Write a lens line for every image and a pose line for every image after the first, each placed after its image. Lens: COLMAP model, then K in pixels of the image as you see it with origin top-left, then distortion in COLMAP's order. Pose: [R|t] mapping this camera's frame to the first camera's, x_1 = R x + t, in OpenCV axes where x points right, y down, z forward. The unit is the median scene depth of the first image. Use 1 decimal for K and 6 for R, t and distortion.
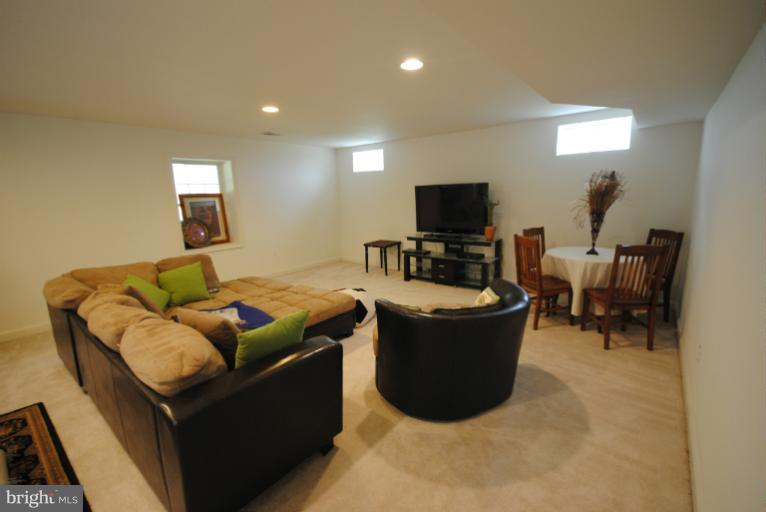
lens RADIAL K [[334.8, 0, 383.3], [0, 334.8, 258.5], [0, 0, 1]] dist [0.011905, -0.012103]
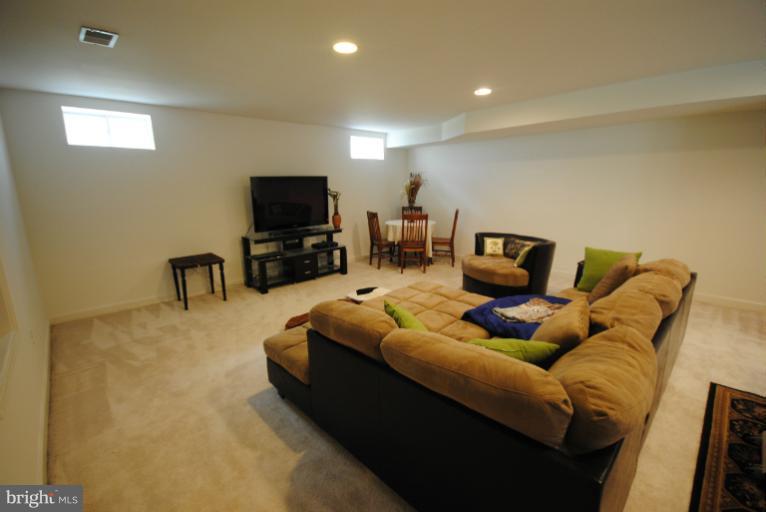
lens RADIAL K [[339.9, 0, 382.7], [0, 339.9, 258.8], [0, 0, 1]] dist [0.009195, -0.000009]
pose [[0.130794, -0.199081, 0.971216, -0.698456], [0.204906, 0.963907, 0.169989, -0.099100], [-0.970003, 0.176774, 0.166866, 0.588976]]
